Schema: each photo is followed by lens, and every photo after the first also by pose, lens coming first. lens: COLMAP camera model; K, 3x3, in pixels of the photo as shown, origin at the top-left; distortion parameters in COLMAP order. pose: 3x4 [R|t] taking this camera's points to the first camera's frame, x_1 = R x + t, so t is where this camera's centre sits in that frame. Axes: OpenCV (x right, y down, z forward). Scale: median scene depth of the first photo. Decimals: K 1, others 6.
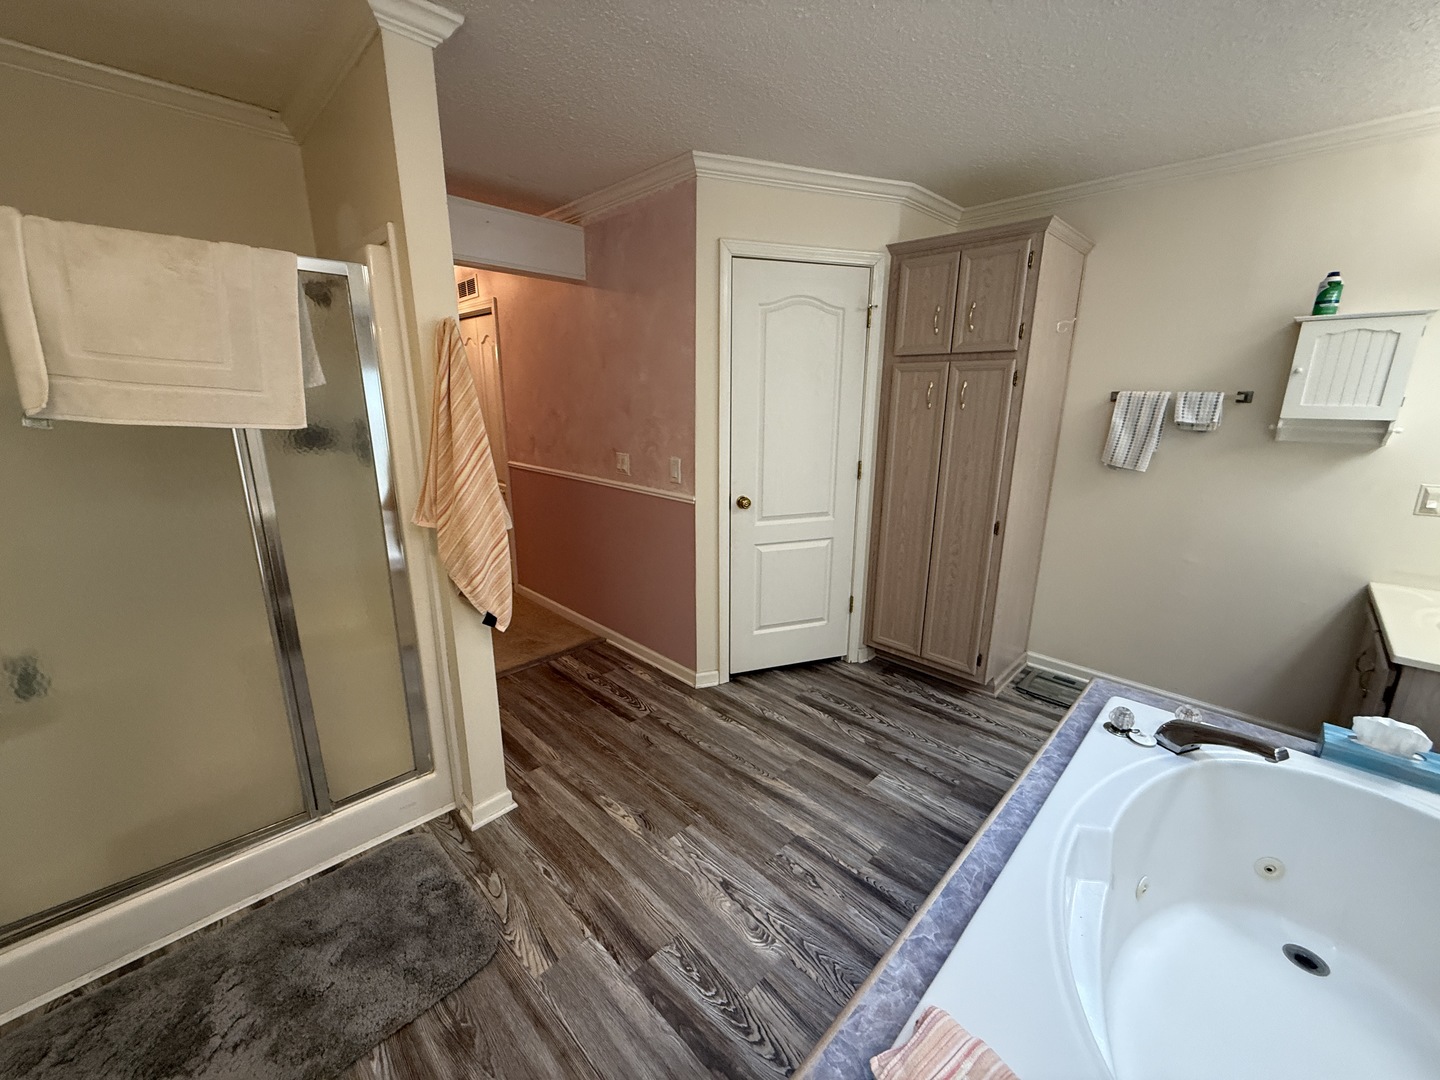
lens RADIAL K [[574.2, 0, 715.7], [0, 574.2, 540.0], [0, 0, 1]] dist [0.000393, 0.000065]
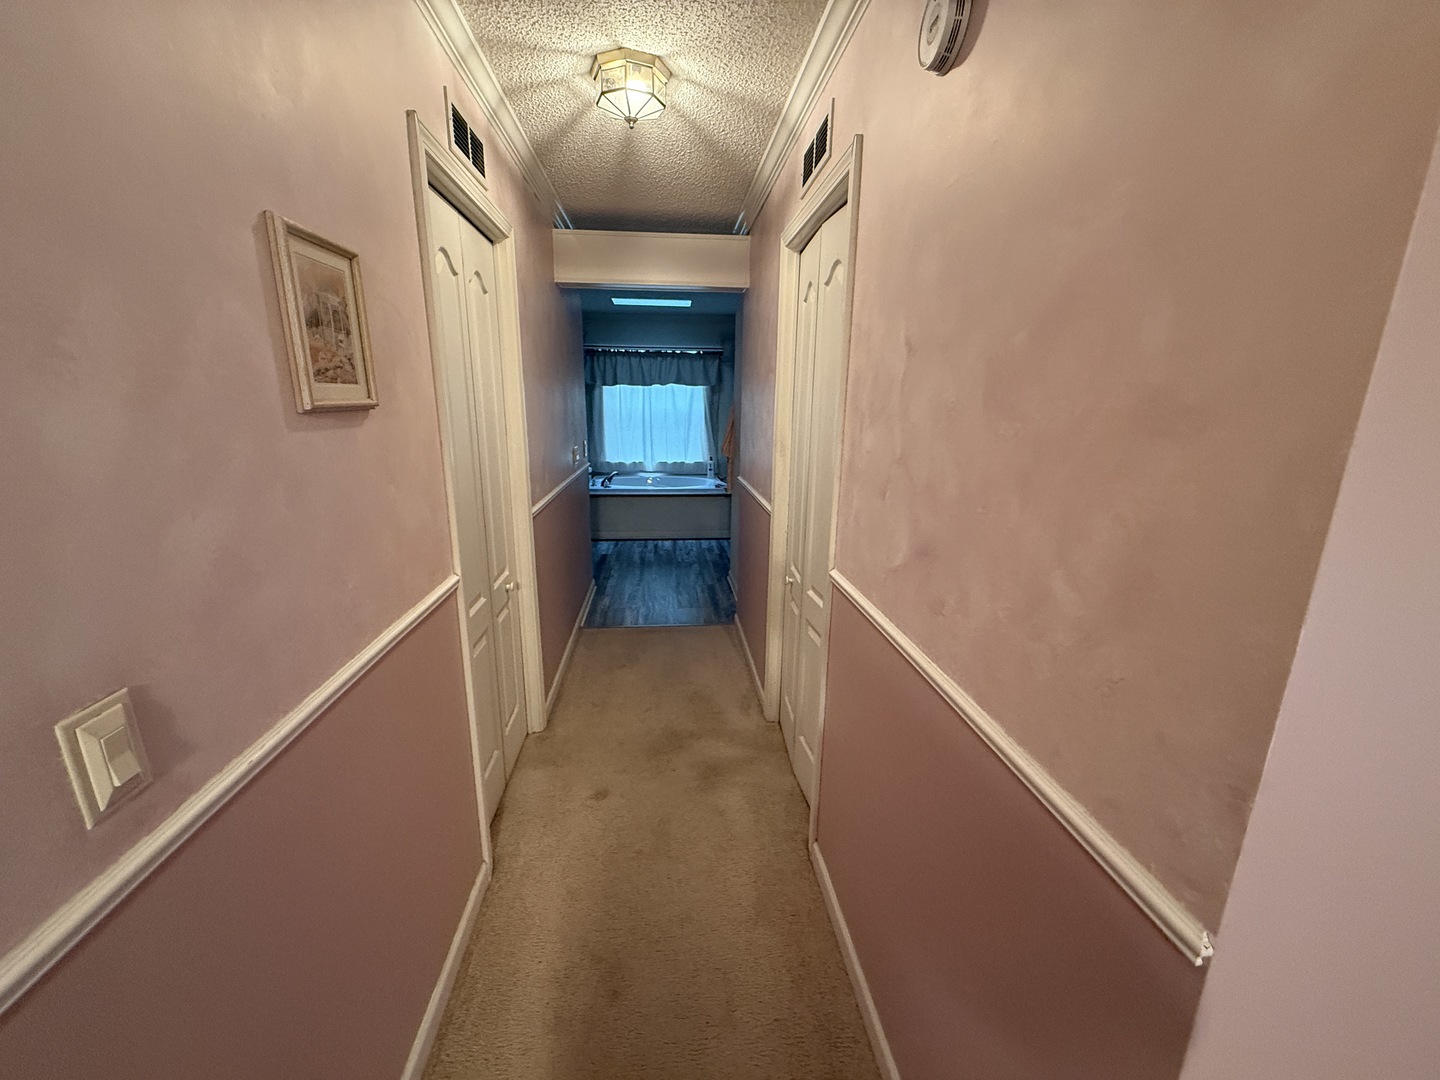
lens RADIAL K [[574.2, 0, 715.7], [0, 574.2, 540.0], [0, 0, 1]] dist [0.000393, 0.000065]
pose [[-0.769904, -0.171210, 0.614764, -2.060306], [0.140945, 0.893930, 0.425469, -0.798598], [-0.622400, 0.414218, -0.664109, 3.020065]]
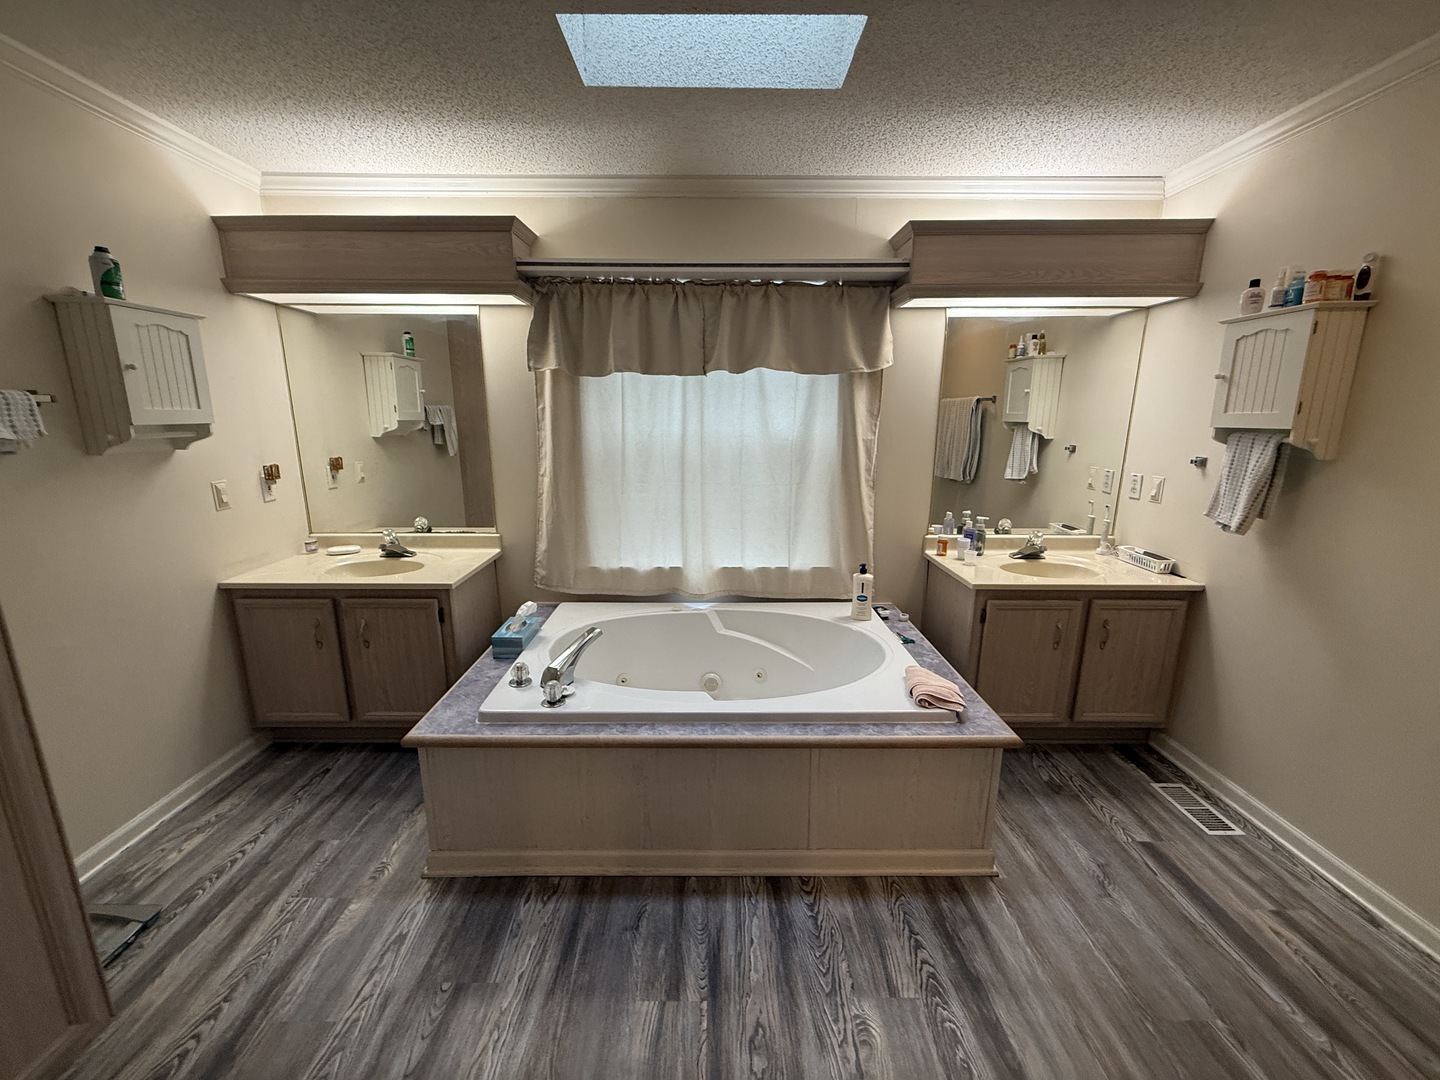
lens RADIAL K [[574.2, 0, 715.7], [0, 574.2, 540.0], [0, 0, 1]] dist [0.000393, 0.000065]
pose [[-0.711284, -0.160494, 0.684336, -0.212292], [0.165872, 0.907763, 0.385296, -0.310566], [-0.683053, 0.387567, -0.619056, 1.295510]]
